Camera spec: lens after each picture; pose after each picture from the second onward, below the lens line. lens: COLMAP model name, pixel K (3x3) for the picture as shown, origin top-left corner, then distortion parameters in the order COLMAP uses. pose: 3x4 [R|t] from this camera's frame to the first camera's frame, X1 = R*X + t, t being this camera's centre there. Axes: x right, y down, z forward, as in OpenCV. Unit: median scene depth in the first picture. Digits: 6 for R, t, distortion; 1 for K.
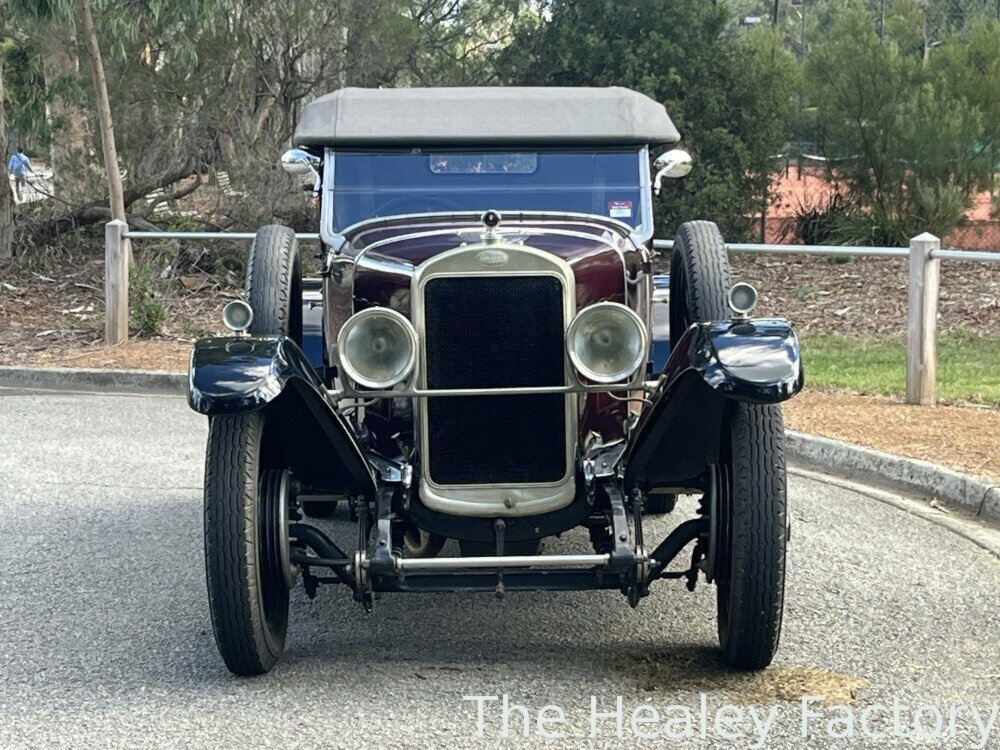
lens RADIAL K [[2460.1, 0, 500.0], [0, 2460.1, 375.0], [0, 0, 1]] dist [0.135571, -0.207991]
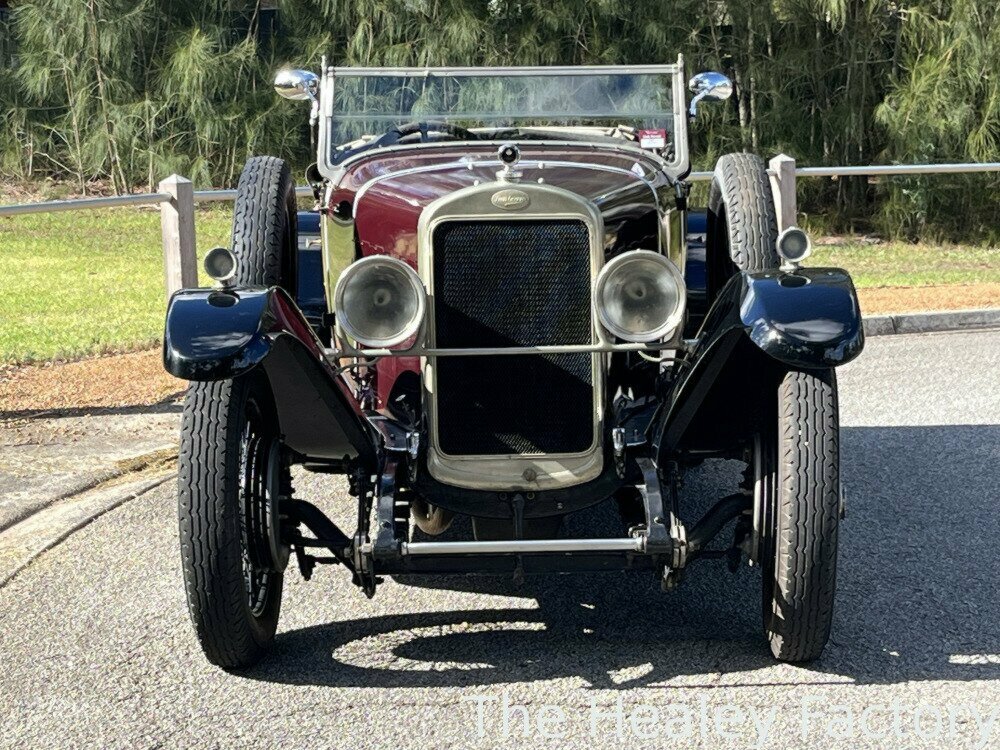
lens RADIAL K [[2489.0, 0, 475.0], [0, 2489.0, 374.6], [0, 0, 1]] dist [0.124821, 0.571961]
pose [[0.999813, 0.001322, -0.019286, 0.001770], [-0.000688, 0.999459, 0.032869, -0.013973], [0.019319, -0.032849, 0.999274, 0.101255]]
